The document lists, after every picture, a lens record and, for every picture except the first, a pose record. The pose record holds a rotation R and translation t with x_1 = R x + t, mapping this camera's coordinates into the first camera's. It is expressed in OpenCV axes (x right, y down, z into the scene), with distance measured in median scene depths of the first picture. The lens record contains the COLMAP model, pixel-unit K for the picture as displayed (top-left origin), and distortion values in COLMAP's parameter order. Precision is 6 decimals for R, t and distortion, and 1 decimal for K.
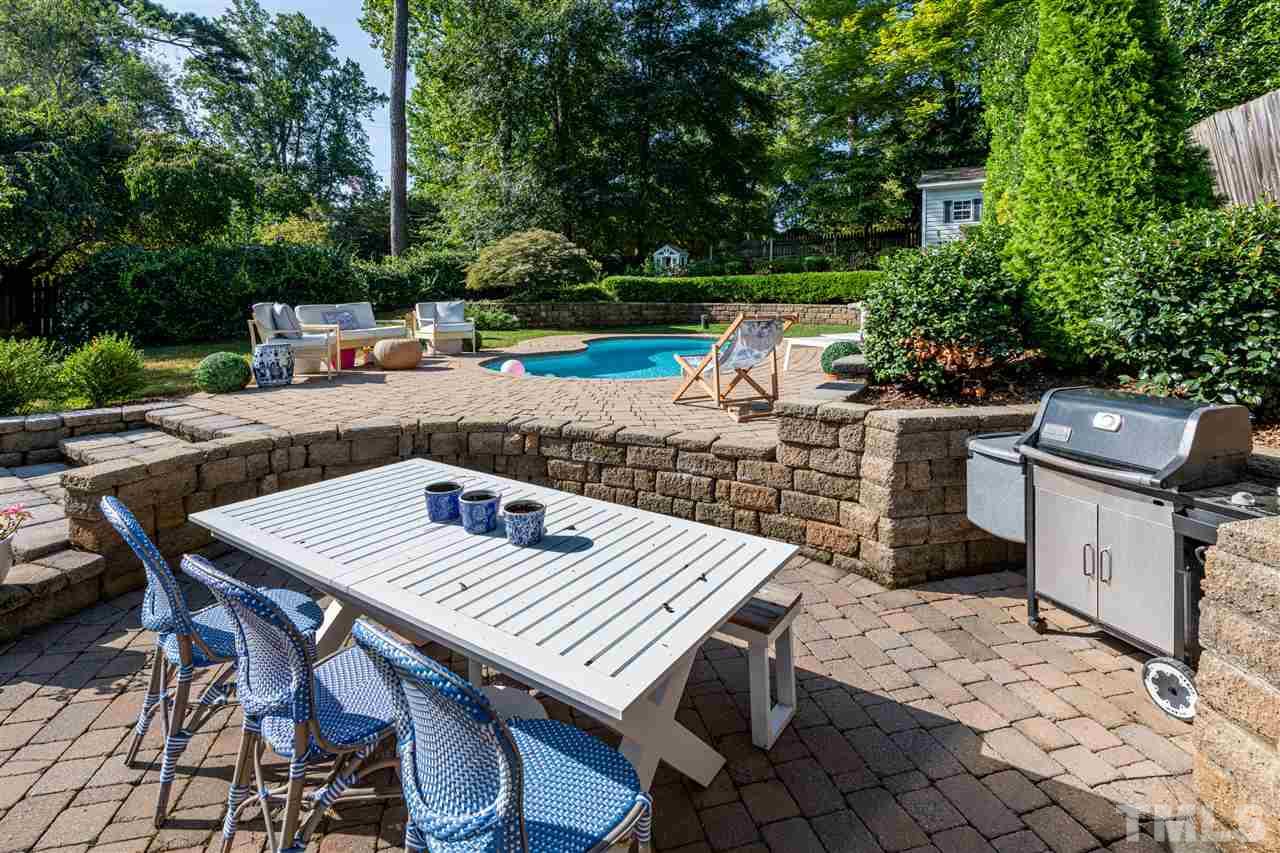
lens RADIAL K [[635.9, 0, 635.1], [0, 635.9, 426.2], [0, 0, 1]] dist [-0.000633, -0.015005]
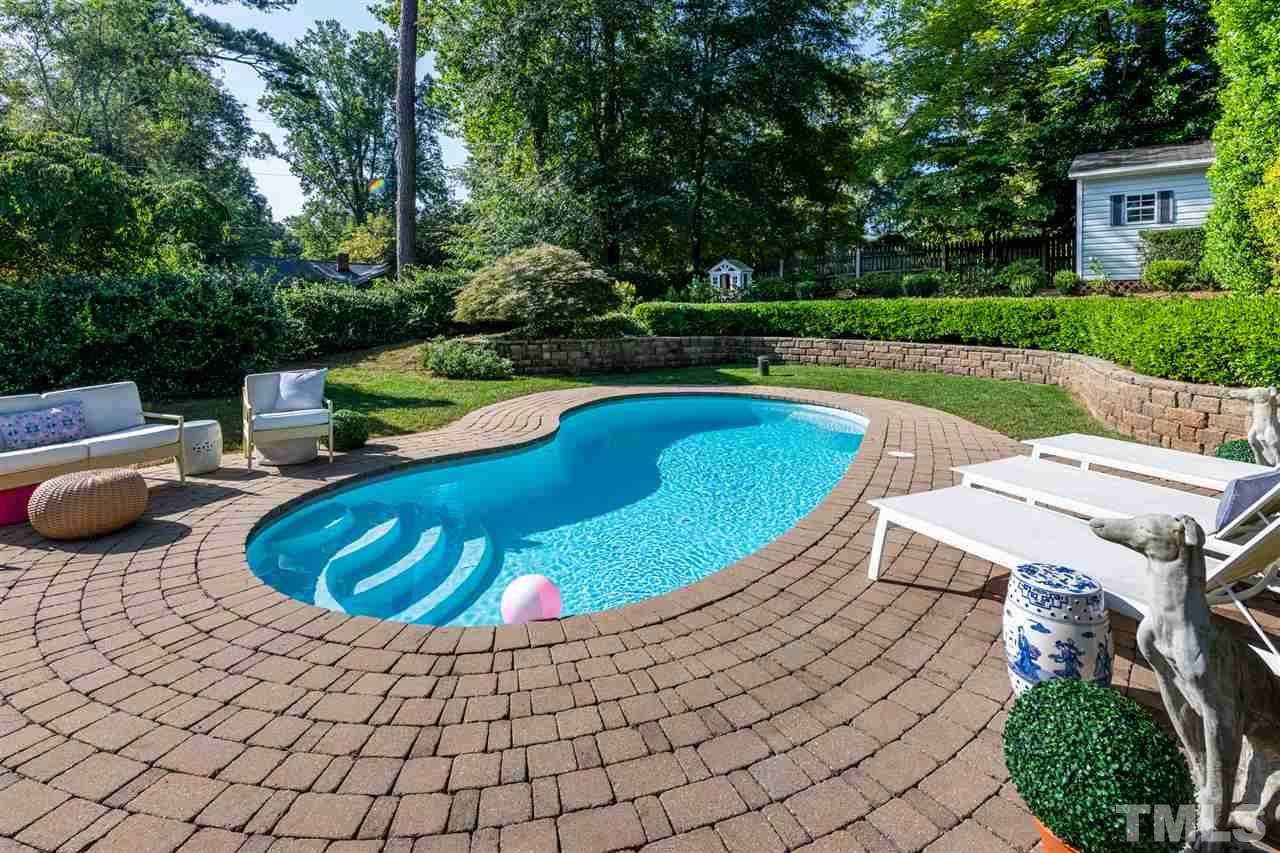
lens RADIAL K [[681.7, 0, 640.1], [0, 681.7, 412.7], [0, 0, 1]] dist [0.002702, -0.018816]
pose [[0.994548, 0.008990, -0.103891, 0.045734], [-0.014322, 0.998612, -0.050689, -0.061274], [0.103291, 0.051901, 0.993296, 0.186607]]
